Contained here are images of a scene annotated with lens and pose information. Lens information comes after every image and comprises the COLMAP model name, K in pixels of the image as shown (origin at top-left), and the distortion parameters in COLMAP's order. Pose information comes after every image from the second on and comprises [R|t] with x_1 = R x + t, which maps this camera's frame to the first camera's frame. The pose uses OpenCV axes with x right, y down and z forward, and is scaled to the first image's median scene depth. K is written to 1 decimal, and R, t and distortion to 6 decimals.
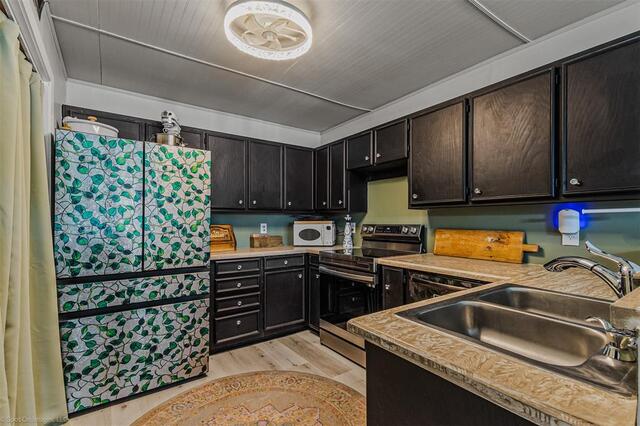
lens RADIAL K [[291.5, 0, 320.0], [0, 291.5, 213.0], [0, 0, 1]] dist [0.002797, 0.000246]
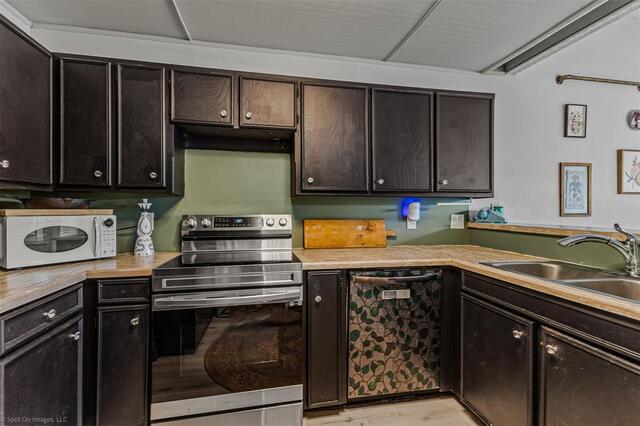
lens RADIAL K [[291.5, 0, 320.0], [0, 291.5, 213.0], [0, 0, 1]] dist [0.002797, 0.000246]
pose [[0.408258, -0.002558, 0.912863, -0.336070], [-0.028426, 0.999476, 0.015513, 0.017526], [-0.912424, -0.032282, 0.407971, 0.524383]]
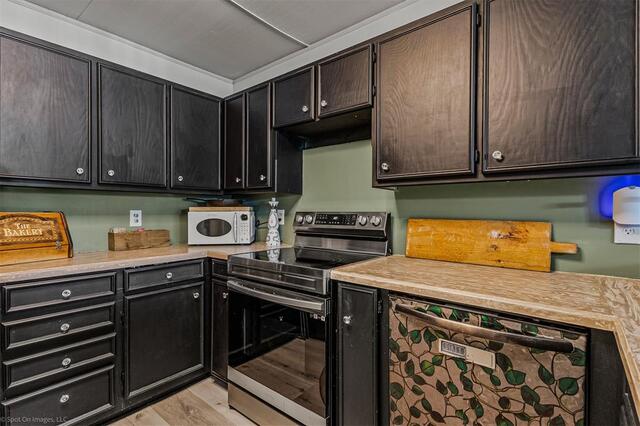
lens RADIAL K [[305.5, 0, 320.0], [0, 305.5, 213.0], [0, 0, 1]] dist [0.000613, -0.000159]
pose [[0.965000, 0.001785, 0.262242, 0.015953], [-0.011578, 0.999292, 0.035802, 0.016998], [-0.261993, -0.037585, 0.964338, 0.331170]]
